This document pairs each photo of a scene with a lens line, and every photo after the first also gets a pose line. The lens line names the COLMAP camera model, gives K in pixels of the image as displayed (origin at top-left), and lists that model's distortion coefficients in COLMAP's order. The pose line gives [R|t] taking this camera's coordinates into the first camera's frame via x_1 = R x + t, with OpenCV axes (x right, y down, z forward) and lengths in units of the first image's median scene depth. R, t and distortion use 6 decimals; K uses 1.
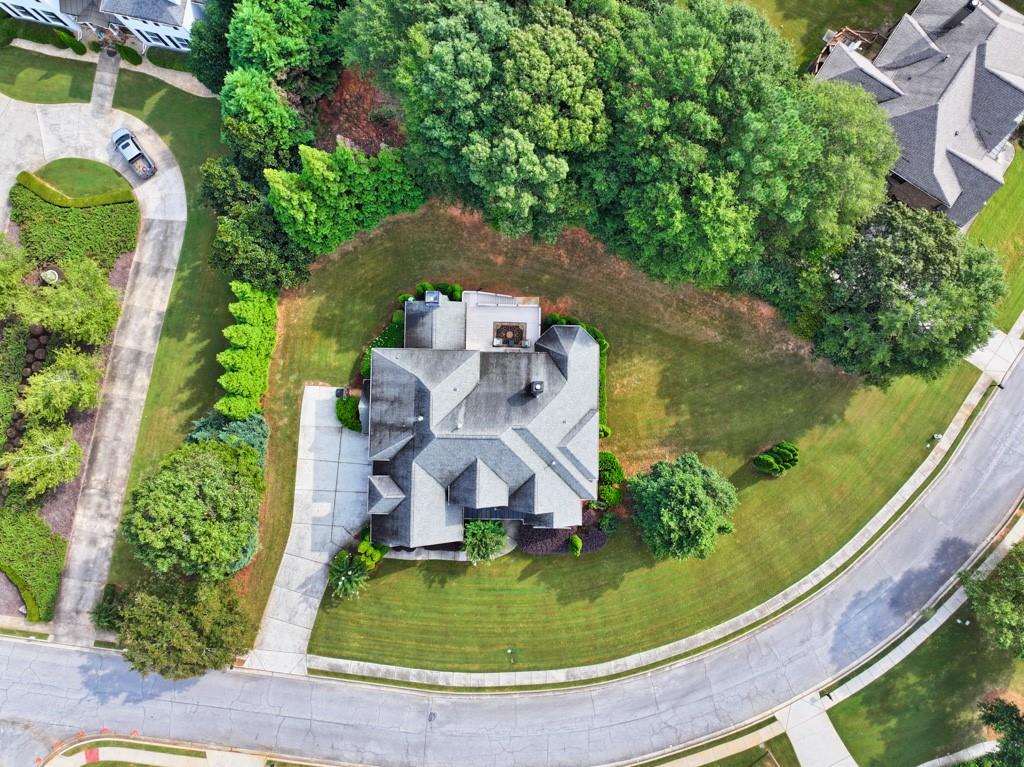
lens RADIAL K [[715.6, 0, 512.0], [0, 715.6, 383.5], [0, 0, 1]] dist [0.009138, 0.006824]
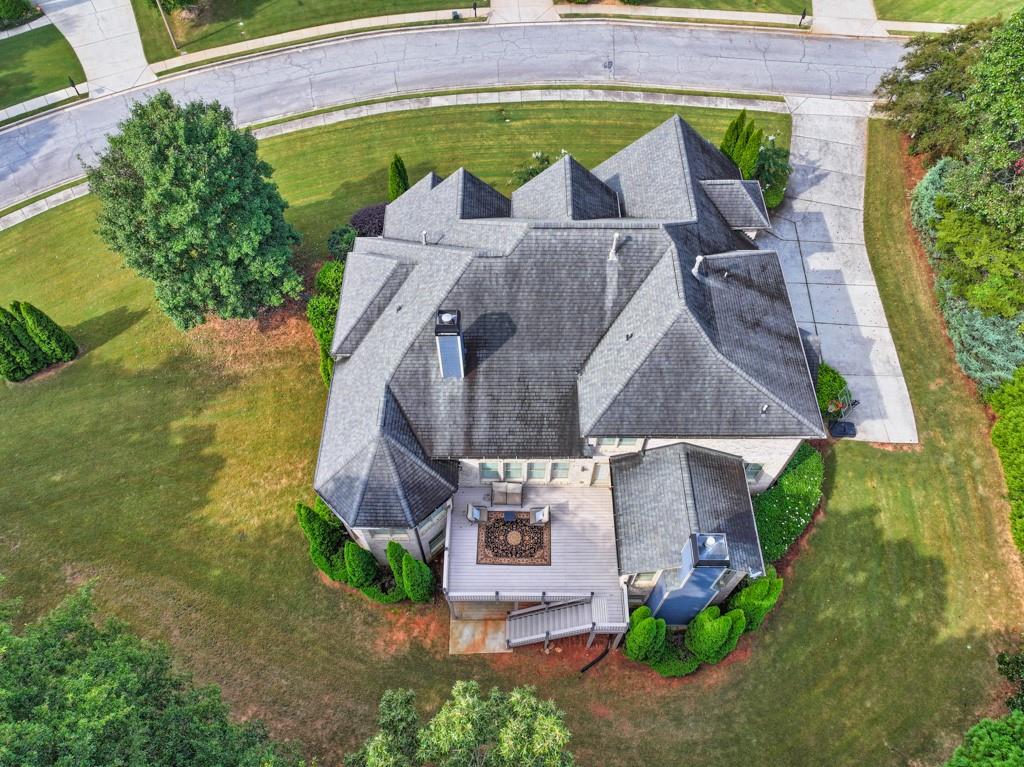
lens RADIAL K [[715.0, 0, 524.7], [0, 715.0, 382.0], [0, 0, 1]] dist [-0.005978, -0.001807]
pose [[-0.999676, 0.014478, -0.020936, -0.001718], [-0.023900, -0.816898, 0.576286, -0.245982], [-0.008759, 0.576600, 0.816980, 0.569549]]
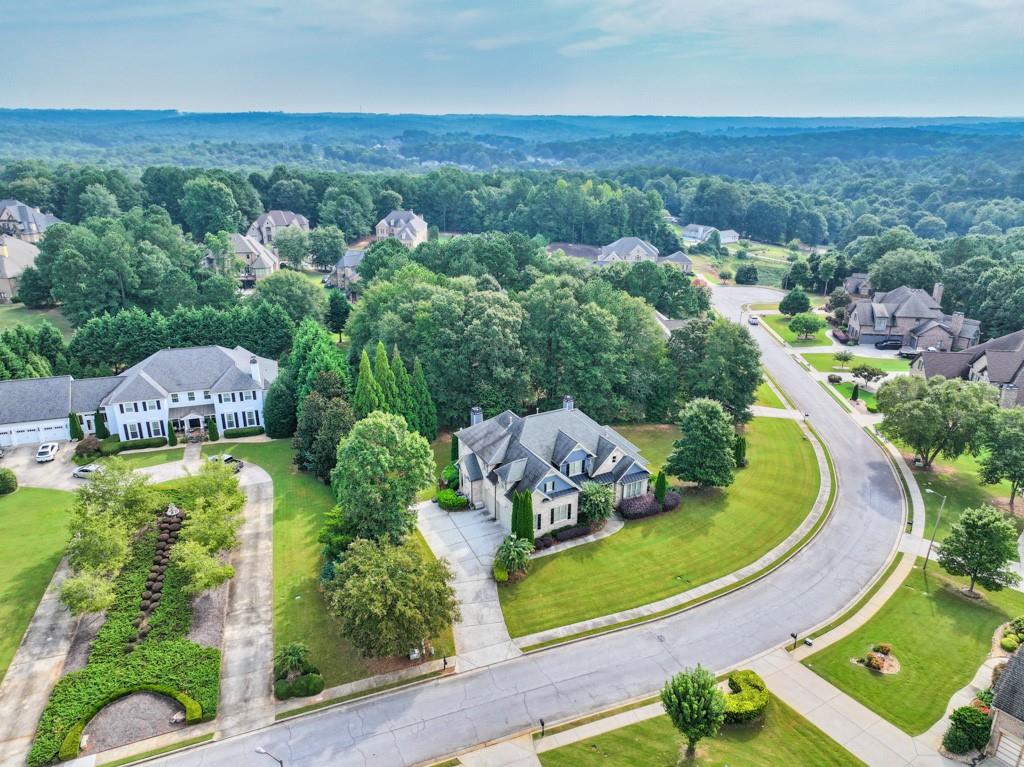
lens RADIAL K [[715.6, 0, 512.0], [0, 715.6, 383.5], [0, 0, 1]] dist [0.009138, 0.006824]
pose [[0.880996, -0.161819, 0.444590, -0.642702], [0.472420, 0.352107, -0.807986, 1.006827], [-0.025796, 0.921865, 0.386651, 0.331042]]
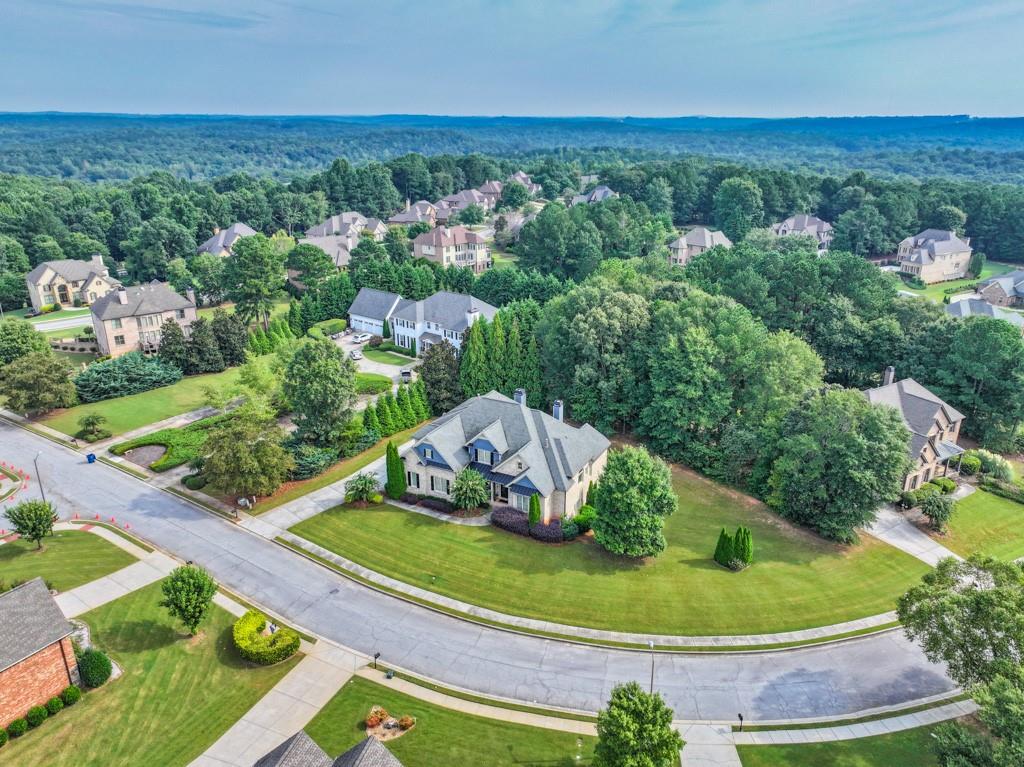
lens RADIAL K [[715.6, 0, 512.0], [0, 715.6, 383.5], [0, 0, 1]] dist [0.009138, 0.006824]
pose [[0.890838, 0.160736, -0.424937, 0.492278], [-0.454028, 0.348561, -0.819978, 1.070831], [0.016316, 0.923401, 0.383490, 0.341588]]
